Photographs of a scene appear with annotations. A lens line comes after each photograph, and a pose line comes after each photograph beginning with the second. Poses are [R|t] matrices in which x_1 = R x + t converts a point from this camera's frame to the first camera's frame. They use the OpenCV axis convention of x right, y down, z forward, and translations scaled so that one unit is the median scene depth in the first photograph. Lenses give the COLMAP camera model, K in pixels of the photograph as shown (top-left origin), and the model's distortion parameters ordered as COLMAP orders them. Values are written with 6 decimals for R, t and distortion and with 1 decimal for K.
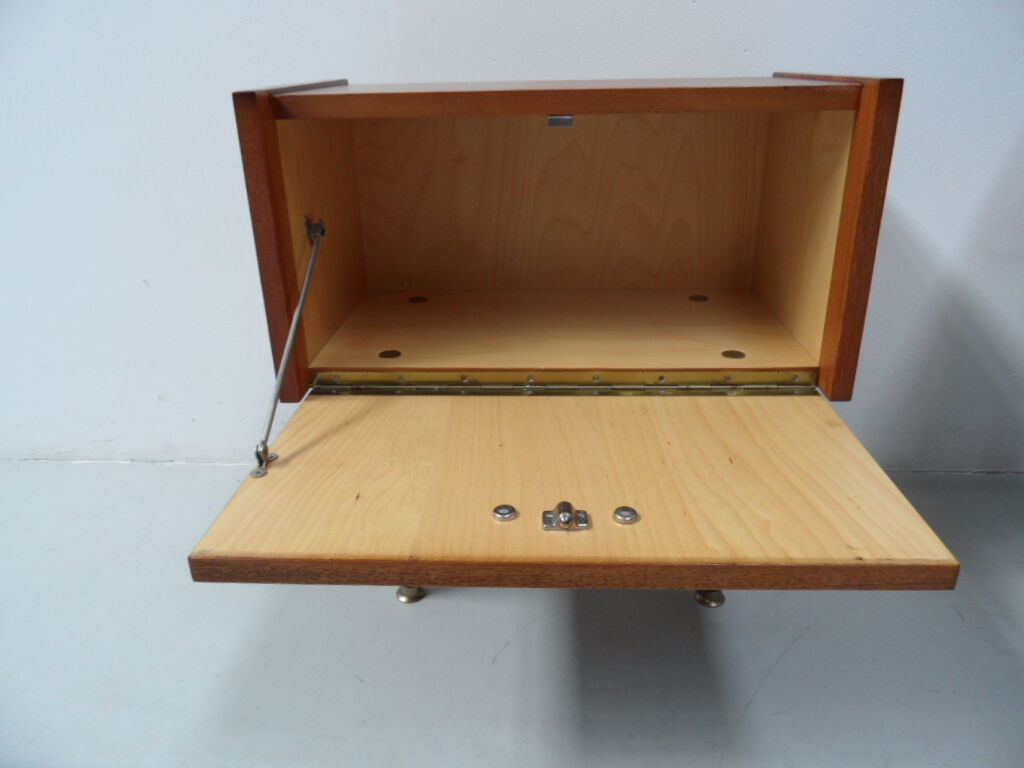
lens RADIAL K [[758.8, 0, 513.6], [0, 758.8, 385.2], [0, 0, 1]] dist [-0.036989, 0.030898]
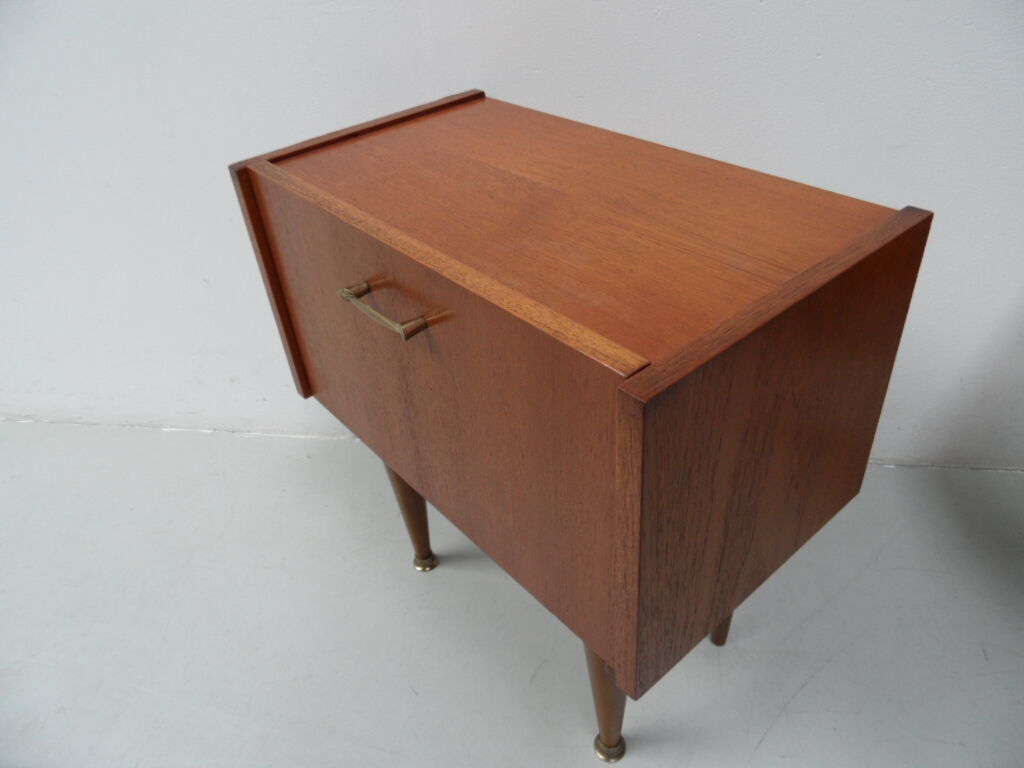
lens RADIAL K [[758.8, 0, 510.7], [0, 758.8, 385.9], [0, 0, 1]] dist [-0.036989, 0.030898]
pose [[0.993432, 0.013846, -0.113579, 0.044435], [0.012933, 0.972702, 0.231698, -0.223488], [0.113687, -0.231645, 0.966134, 0.011458]]
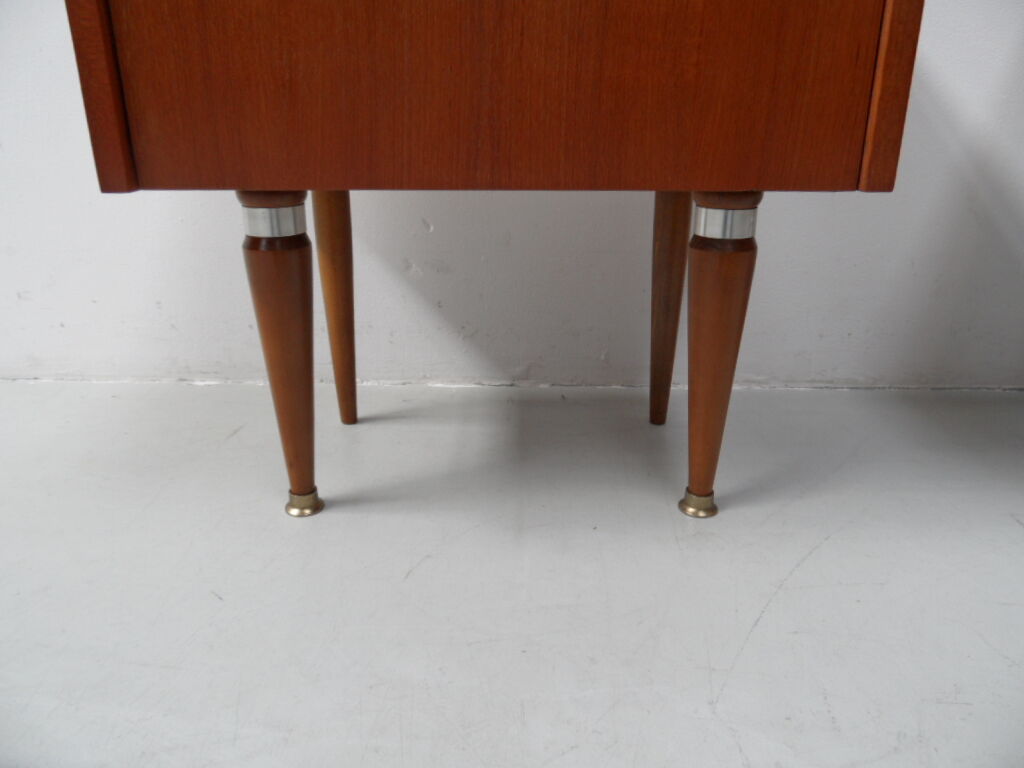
lens RADIAL K [[758.8, 0, 511.1], [0, 758.8, 389.6], [0, 0, 1]] dist [-0.036989, 0.030898]
pose [[0.999385, 0.005903, 0.034579, 0.033624], [-0.004658, 0.999343, -0.035956, 0.148884], [-0.034769, 0.035773, 0.998755, 0.182488]]
